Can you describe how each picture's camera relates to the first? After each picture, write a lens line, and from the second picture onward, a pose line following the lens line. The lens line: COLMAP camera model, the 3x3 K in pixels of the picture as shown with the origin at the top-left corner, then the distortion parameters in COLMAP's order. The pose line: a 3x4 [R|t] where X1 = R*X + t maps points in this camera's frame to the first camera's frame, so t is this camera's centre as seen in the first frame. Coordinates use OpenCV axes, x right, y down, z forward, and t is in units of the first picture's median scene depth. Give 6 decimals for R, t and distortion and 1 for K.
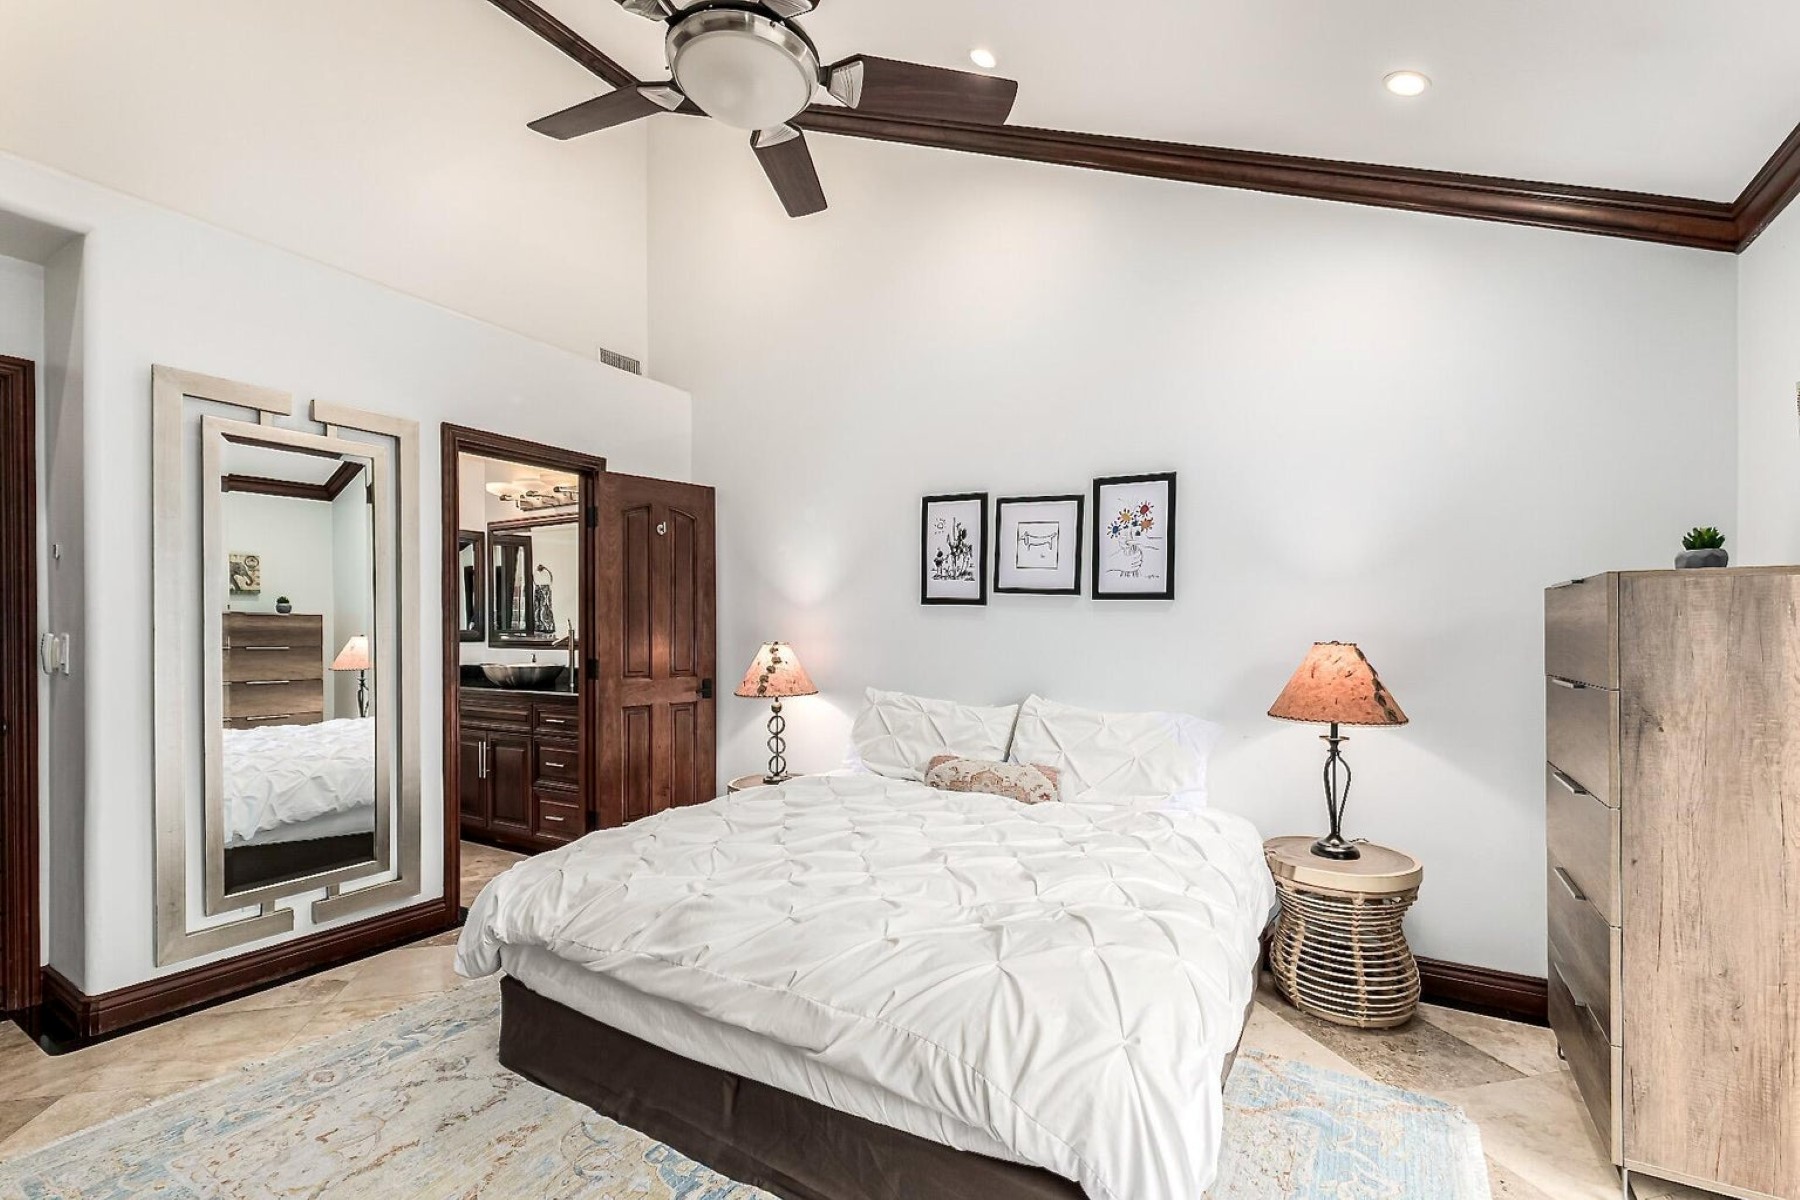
lens RADIAL K [[782.1, 0, 900.0], [0, 782.1, 630.5], [0, 0, 1]] dist [0.008125, -0.000639]
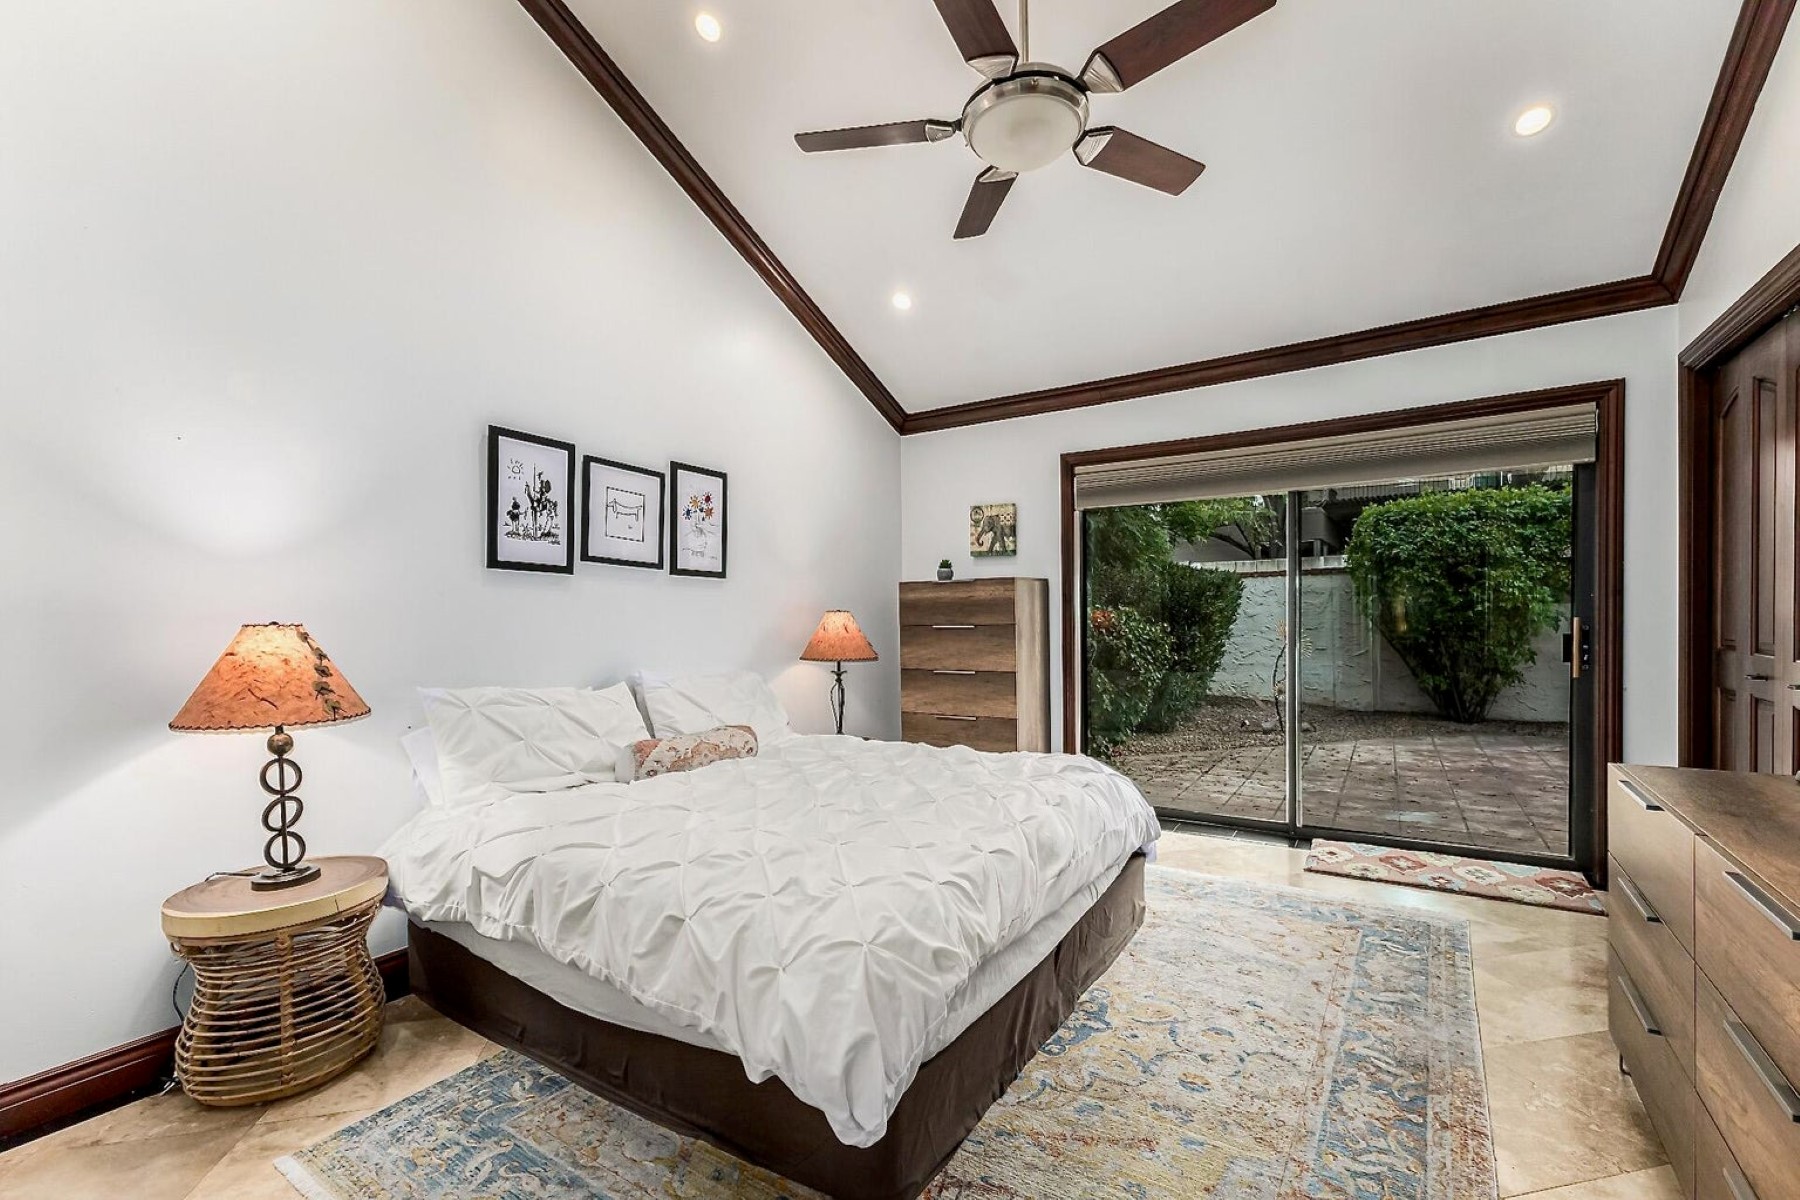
lens RADIAL K [[782.1, 0, 900.0], [0, 782.1, 630.5], [0, 0, 1]] dist [0.008125, -0.000639]
pose [[0.028304, -0.016926, 0.999456, -0.750558], [0.021748, 0.999630, 0.016313, 0.023550], [-0.999363, 0.021274, 0.028662, 0.618066]]
